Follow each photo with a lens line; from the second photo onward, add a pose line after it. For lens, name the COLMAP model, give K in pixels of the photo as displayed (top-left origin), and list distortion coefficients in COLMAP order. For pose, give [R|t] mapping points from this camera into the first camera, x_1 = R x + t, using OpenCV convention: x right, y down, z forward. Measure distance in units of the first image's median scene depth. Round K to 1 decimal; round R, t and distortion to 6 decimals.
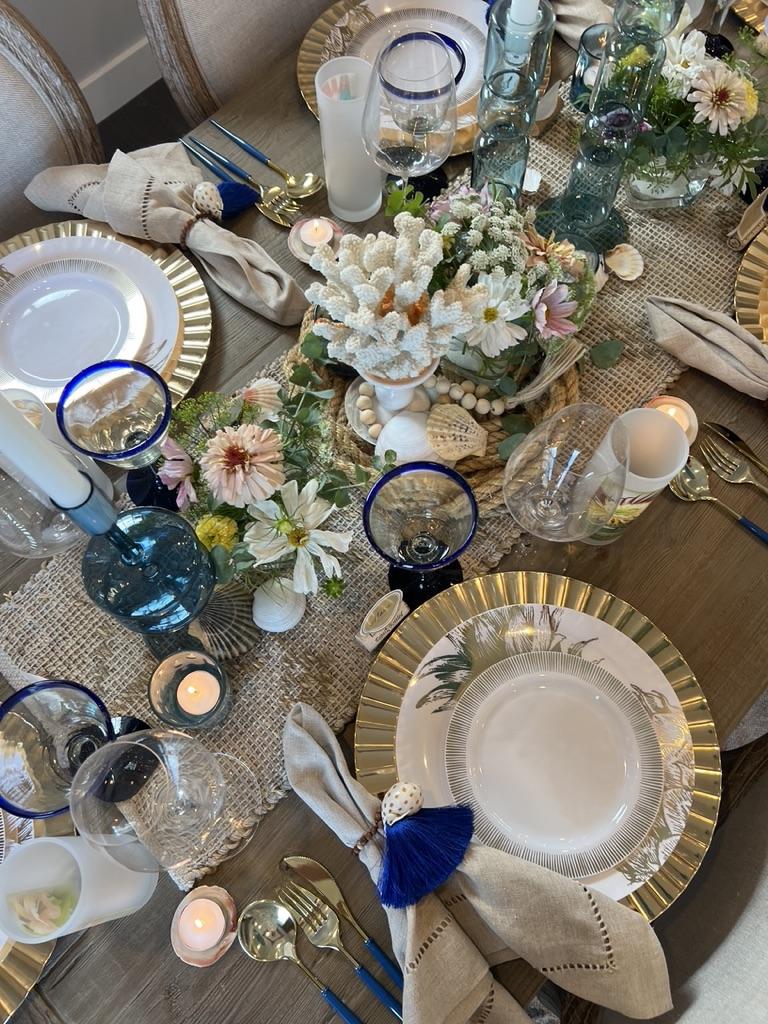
lens RADIAL K [[772.5, 0, 375.7], [0, 772.5, 511.2], [0, 0, 1]] dist [0.035207, -0.041750]
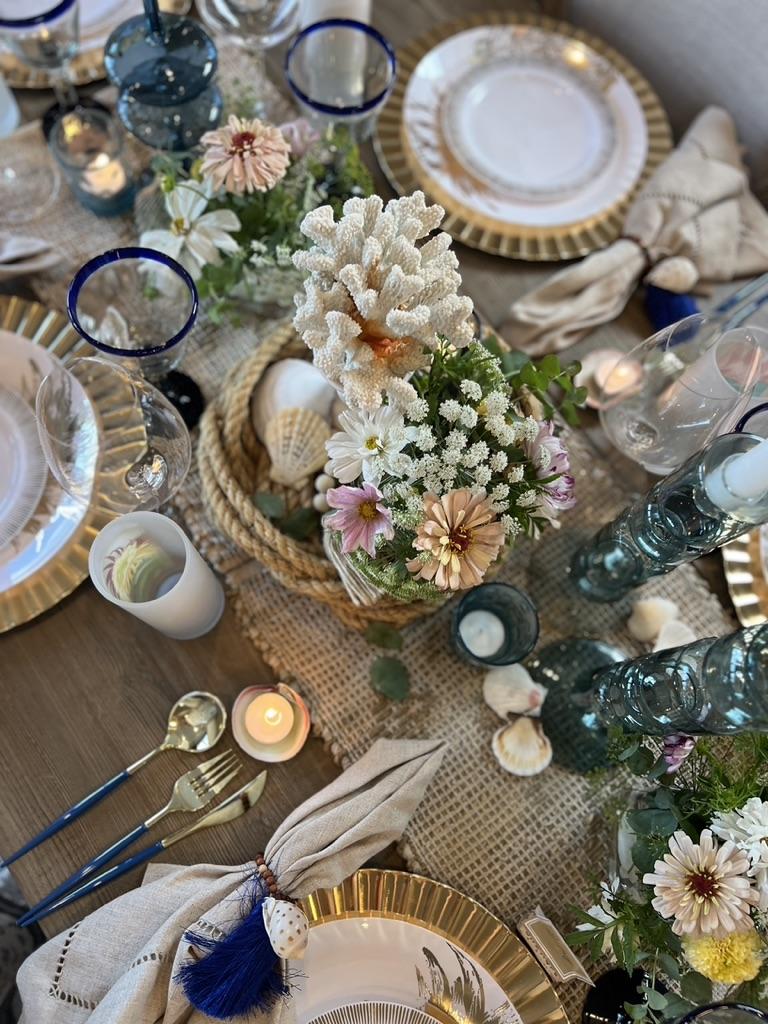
lens RADIAL K [[772.5, 0, 366.7], [0, 772.5, 503.6], [0, 0, 1]] dist [0.035207, -0.041750]
pose [[-0.197159, 0.938356, -0.283930, 0.419771], [-0.935671, -0.093651, 0.340220, -0.503523], [0.292657, 0.332742, 0.896457, 0.280629]]
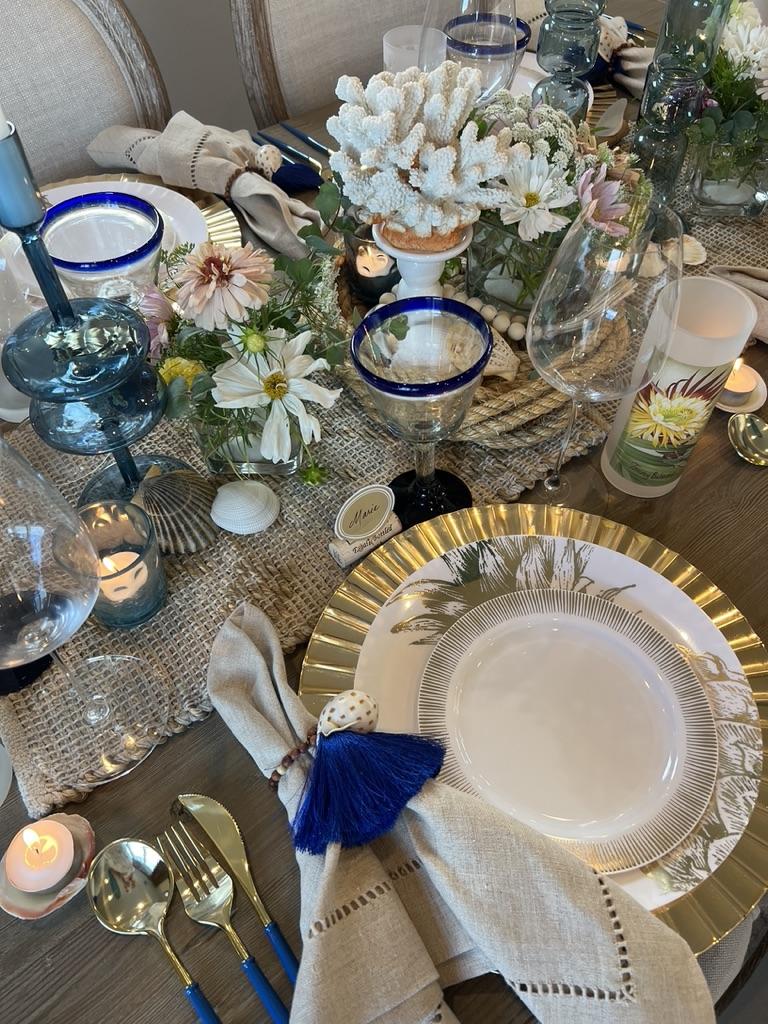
lens RADIAL K [[772.5, 0, 387.8], [0, 772.5, 502.7], [0, 0, 1]] dist [0.035207, -0.041750]
pose [[0.990056, 0.120727, -0.072209, 0.086633], [-0.136050, 0.952269, -0.273267, 0.332501], [0.035771, 0.280374, 0.959224, 0.220494]]
